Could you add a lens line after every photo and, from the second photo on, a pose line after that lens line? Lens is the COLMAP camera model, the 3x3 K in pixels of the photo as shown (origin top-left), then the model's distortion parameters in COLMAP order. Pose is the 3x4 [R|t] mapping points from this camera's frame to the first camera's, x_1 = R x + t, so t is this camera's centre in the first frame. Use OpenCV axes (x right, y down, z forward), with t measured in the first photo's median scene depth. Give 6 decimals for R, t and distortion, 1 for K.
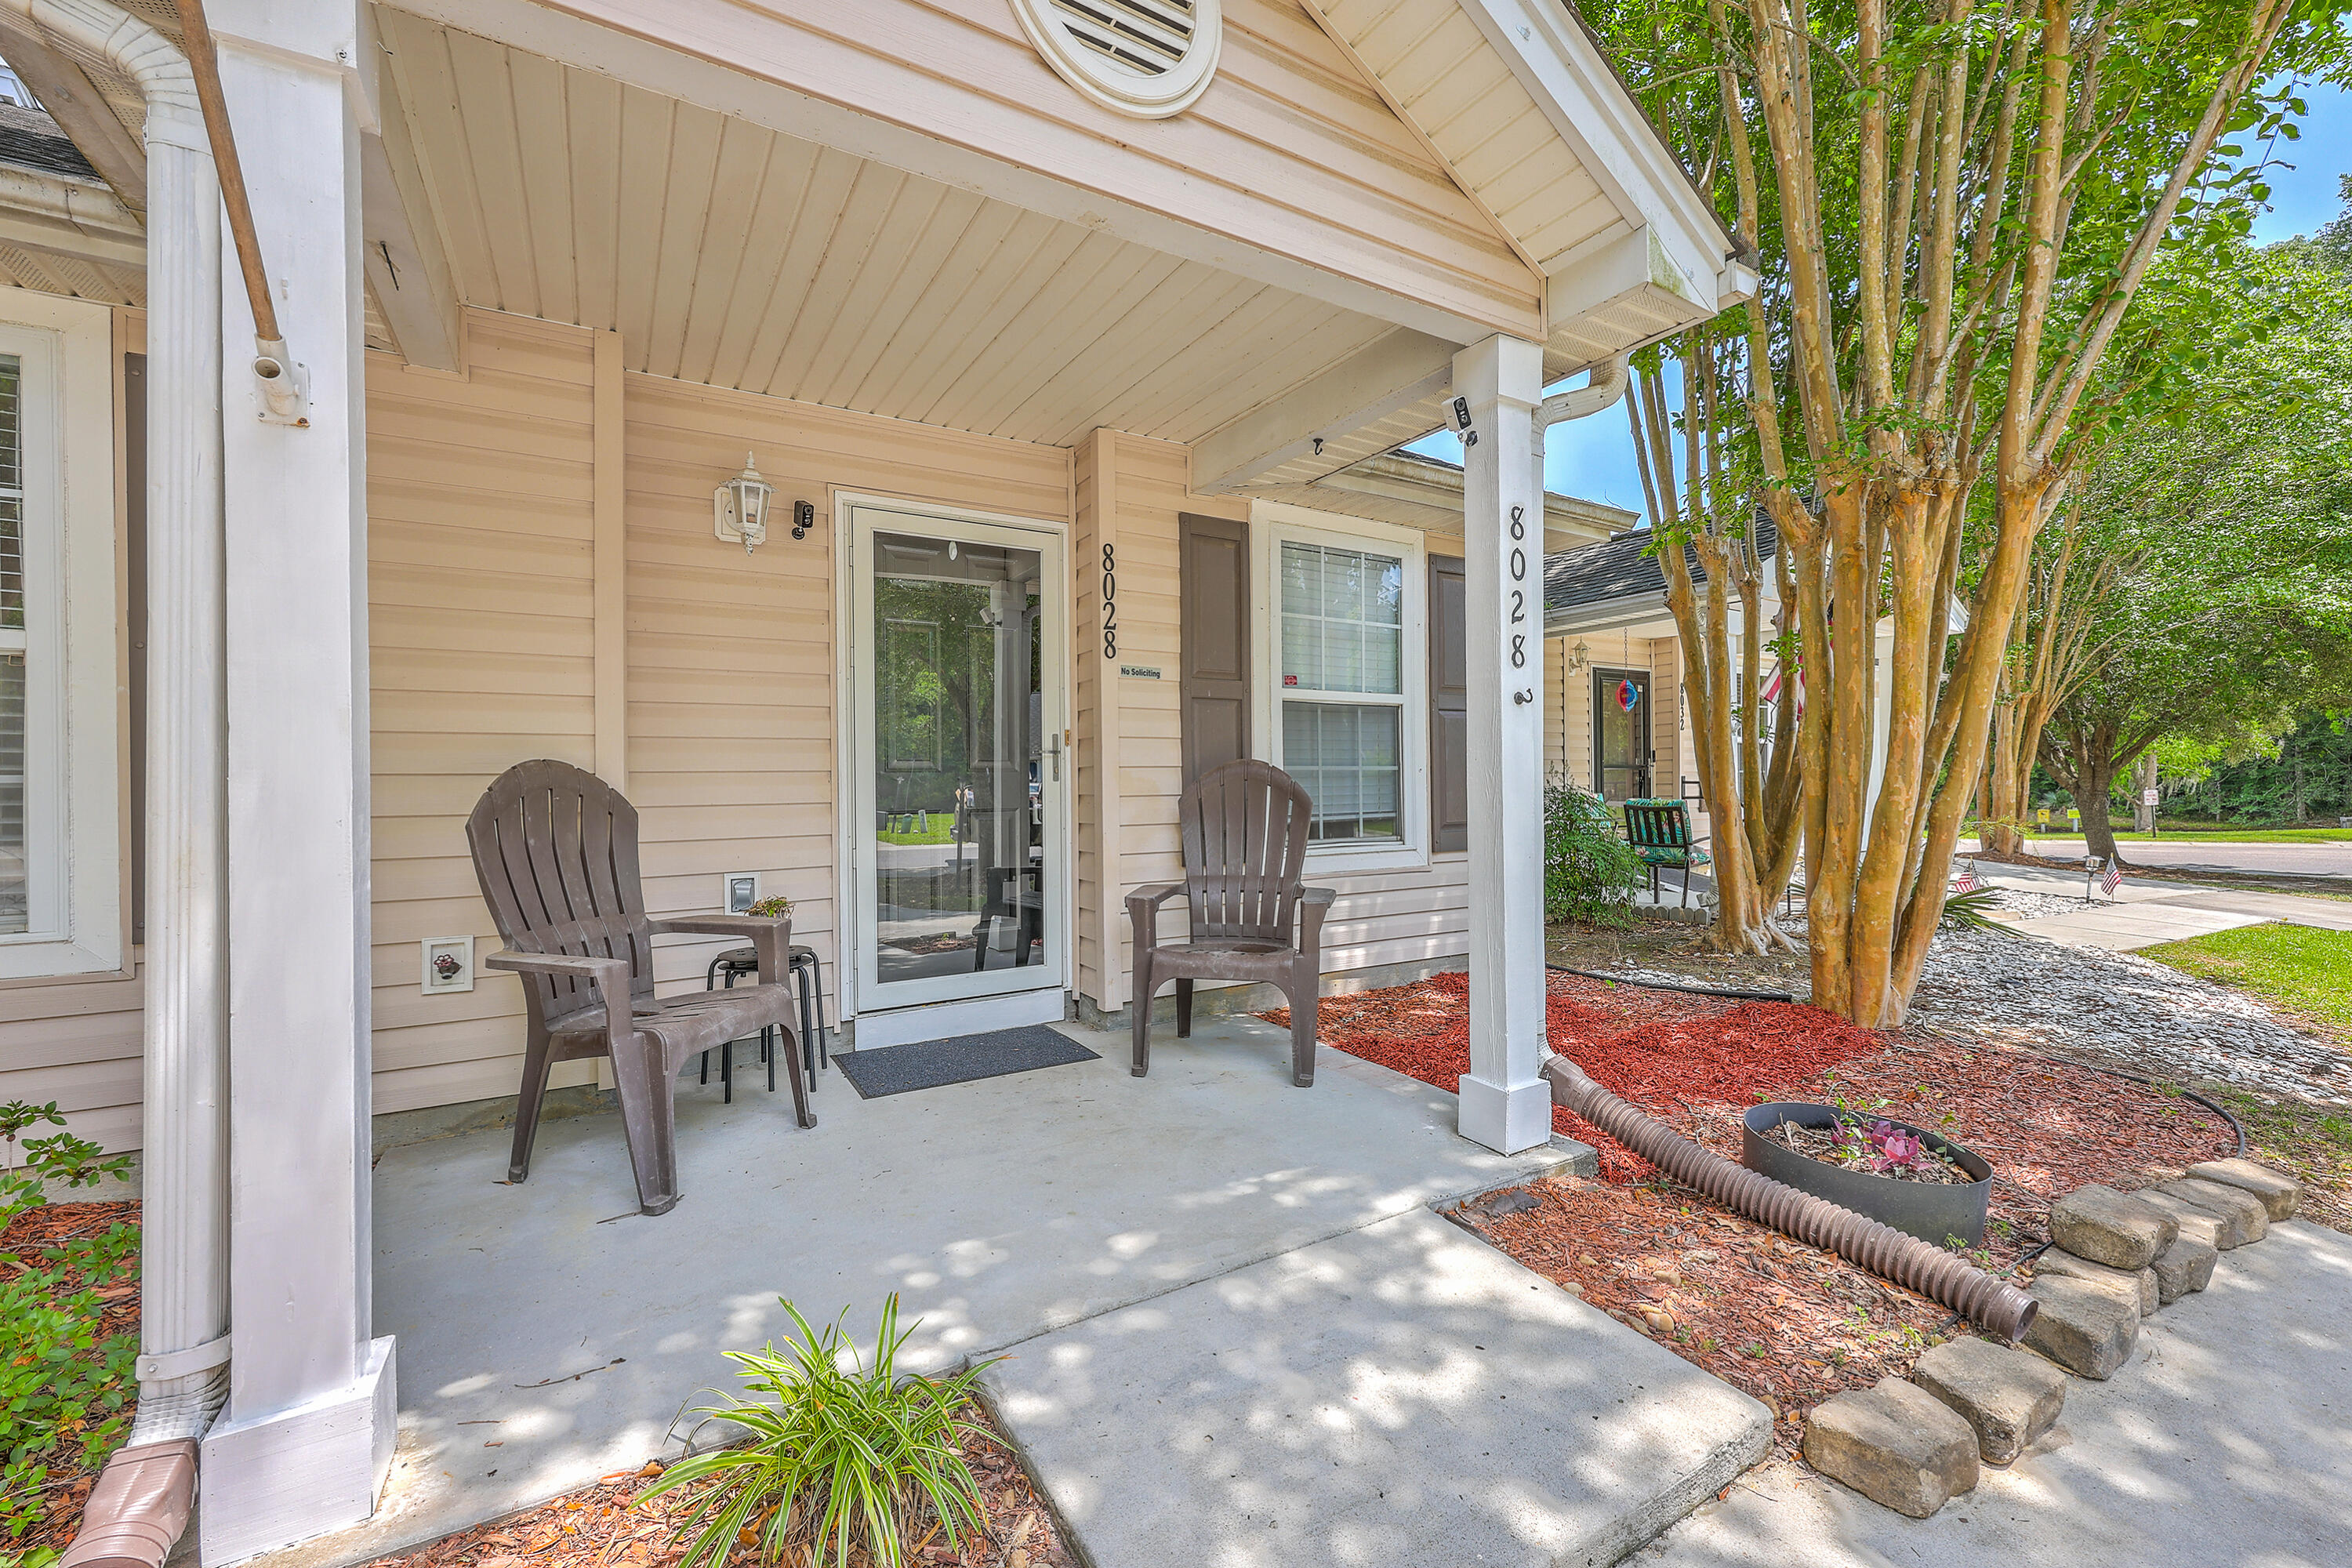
lens RADIAL K [[962.5, 0, 1177.3], [0, 962.5, 775.9], [0, 0, 1]] dist [-0.009161, -0.000190]
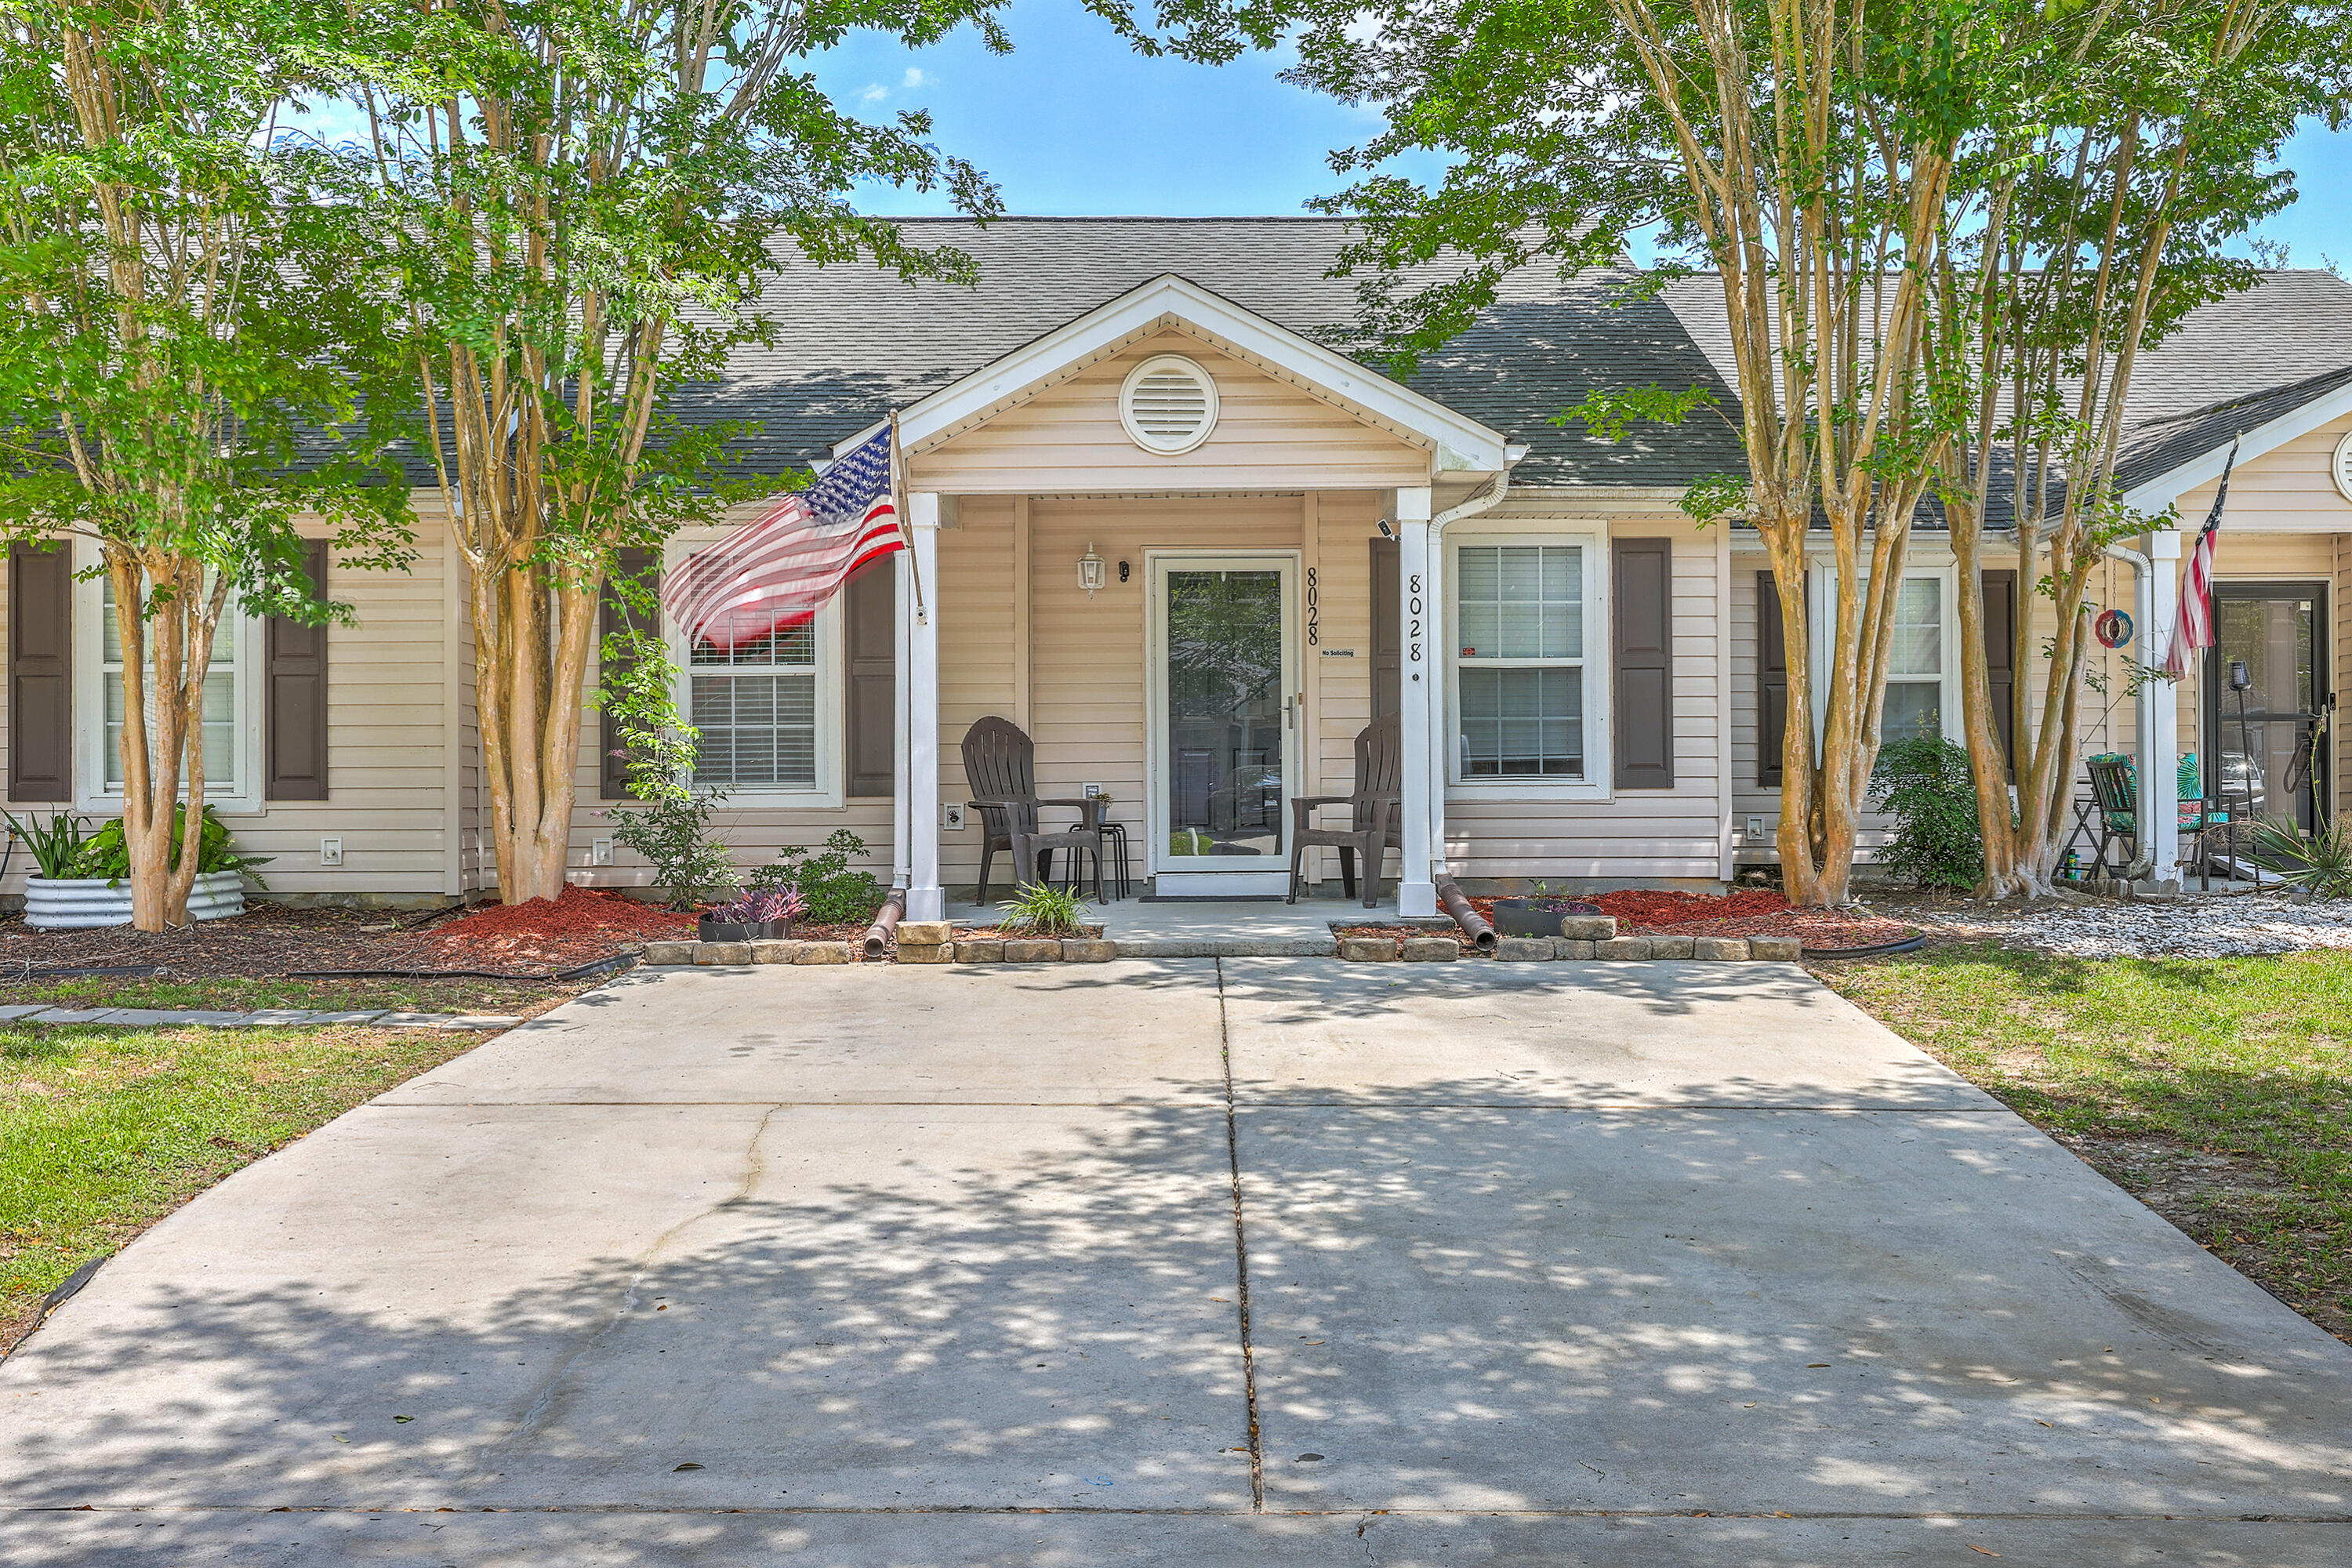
lens RADIAL K [[2289.1, 0, 1171.1], [0, 2289.1, 791.6], [0, 0, 1]] dist [0.000851, 0.000000]
pose [[0.857046, 0.004202, -0.515222, 1.544942], [0.000711, 0.999956, 0.009339, 0.069314], [0.515239, -0.008370, 0.857006, -2.115768]]
